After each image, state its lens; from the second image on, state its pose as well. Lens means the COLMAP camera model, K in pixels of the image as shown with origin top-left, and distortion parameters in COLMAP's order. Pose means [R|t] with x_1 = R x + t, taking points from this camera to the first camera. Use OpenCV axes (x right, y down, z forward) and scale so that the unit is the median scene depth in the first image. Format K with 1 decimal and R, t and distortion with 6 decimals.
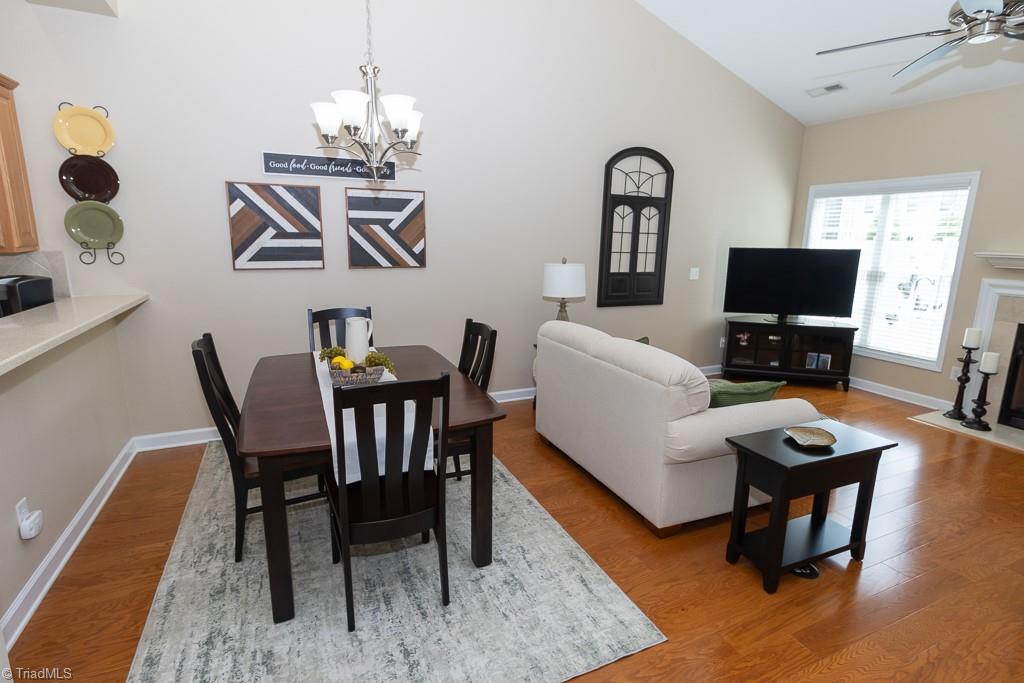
lens RADIAL K [[494.1, 0, 514.2], [0, 494.1, 332.0], [0, 0, 1]] dist [-0.000061, 0.000501]
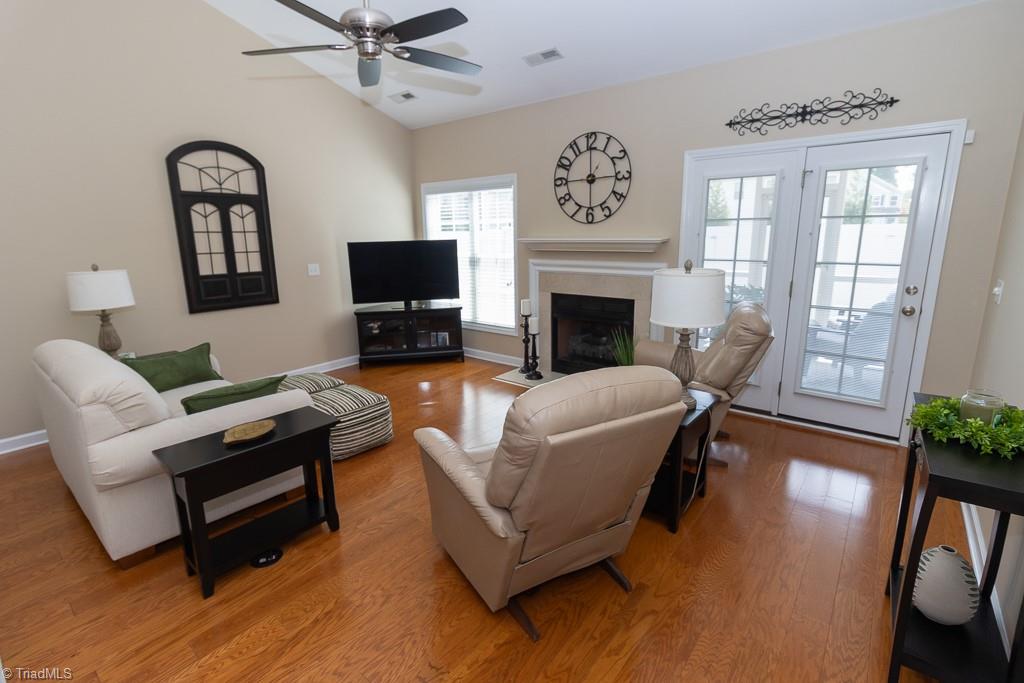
lens RADIAL K [[472.8, 0, 509.0], [0, 472.8, 330.1], [0, 0, 1]] dist [0.002146, 0.000232]
pose [[0.895365, -0.123777, 0.427786, 0.400295], [0.117285, 0.992226, 0.041613, 0.016254], [-0.429612, 0.012915, 0.902921, -0.067183]]
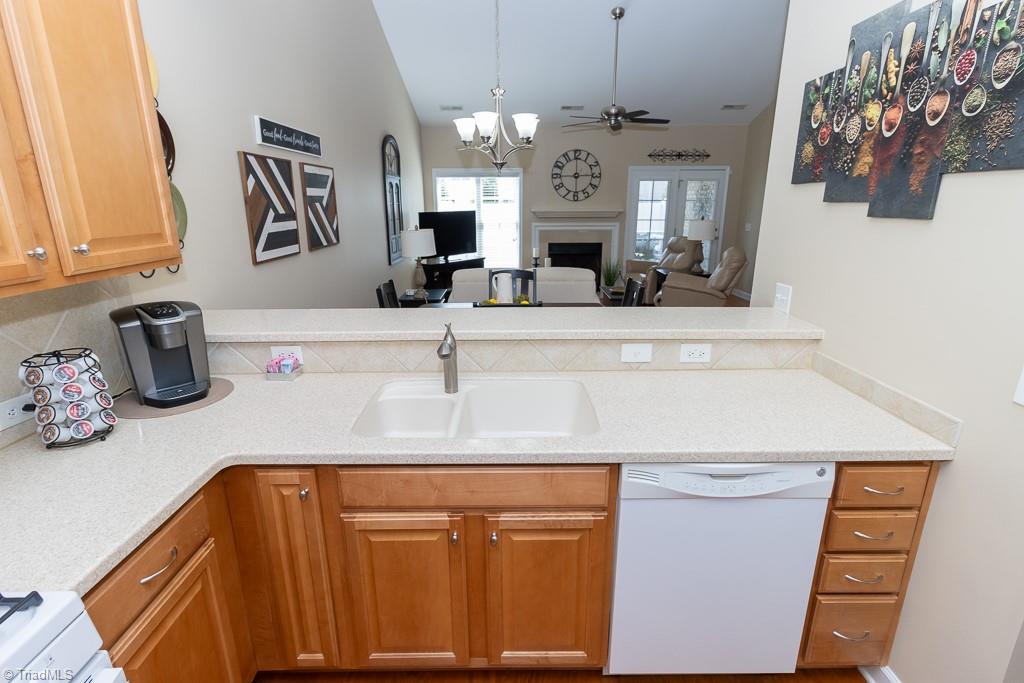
lens RADIAL K [[479.9, 0, 510.7], [0, 479.9, 333.4], [0, 0, 1]] dist [0.001752, 0.000976]
pose [[0.415103, -0.259570, 0.871959, -0.993712], [0.186457, 0.962363, 0.197717, -0.084573], [-0.890462, 0.080510, 0.447878, 0.259920]]
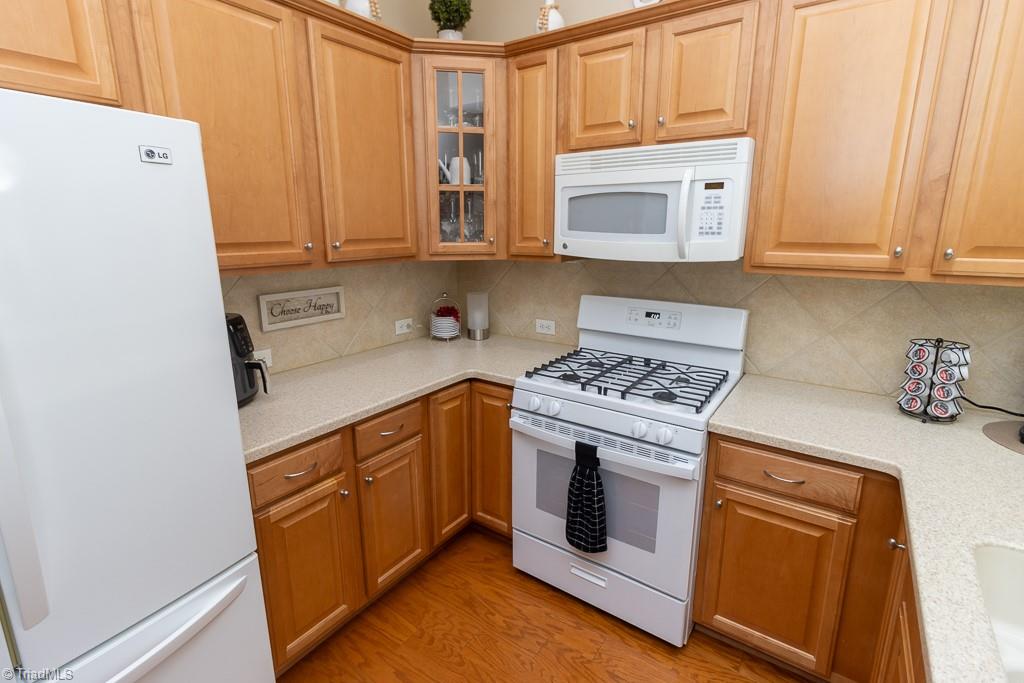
lens RADIAL K [[483.1, 0, 511.1], [0, 483.1, 331.6], [0, 0, 1]] dist [-0.001378, 0.000093]
pose [[0.497533, 0.170882, -0.850447, -0.663644], [-0.157502, 0.981904, 0.105153, -0.056251], [0.853026, 0.081630, 0.515444, 0.186354]]
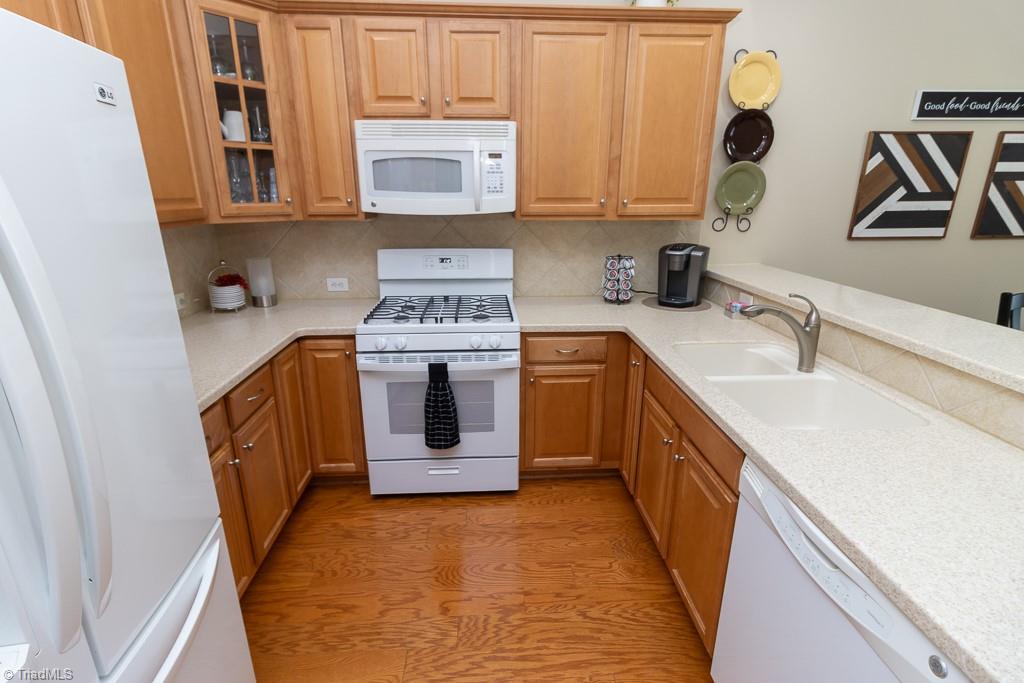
lens RADIAL K [[479.9, 0, 510.7], [0, 479.9, 333.4], [0, 0, 1]] dist [0.001752, 0.000976]
pose [[0.928753, 0.088447, -0.359994, -0.717040], [-0.055688, 0.993388, 0.100396, -0.011969], [0.366494, -0.073195, 0.927537, 0.000042]]
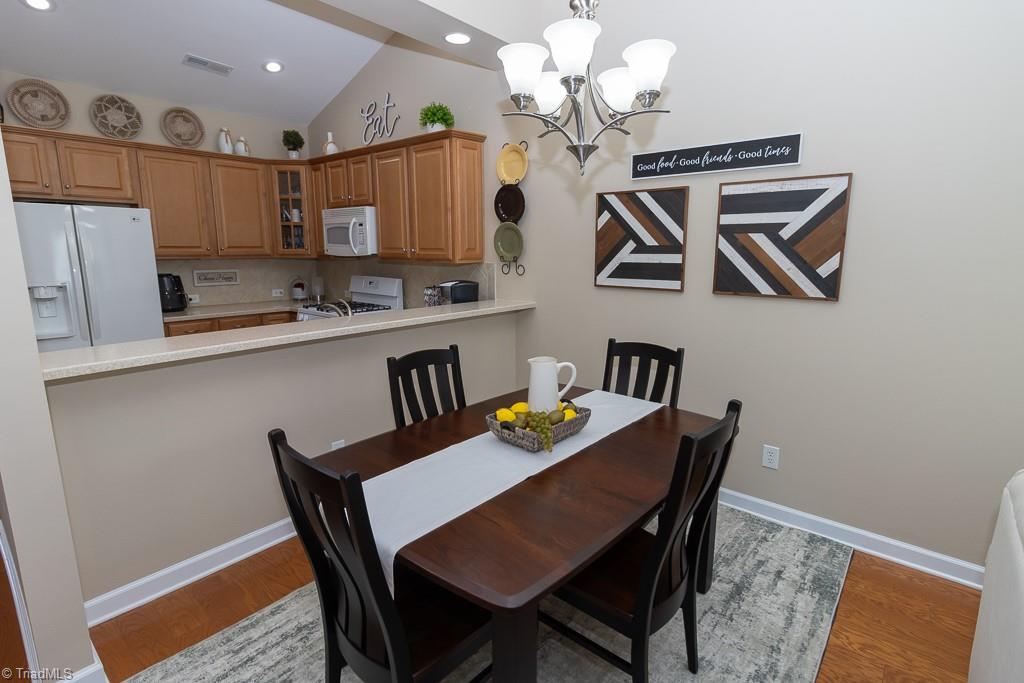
lens RADIAL K [[494.1, 0, 514.2], [0, 494.1, 332.0], [0, 0, 1]] dist [-0.000061, 0.000501]
pose [[0.418795, 0.140231, -0.897188, 0.206920], [-0.171920, 0.982380, 0.073296, -0.073606], [0.891658, 0.123548, 0.435524, 0.413193]]
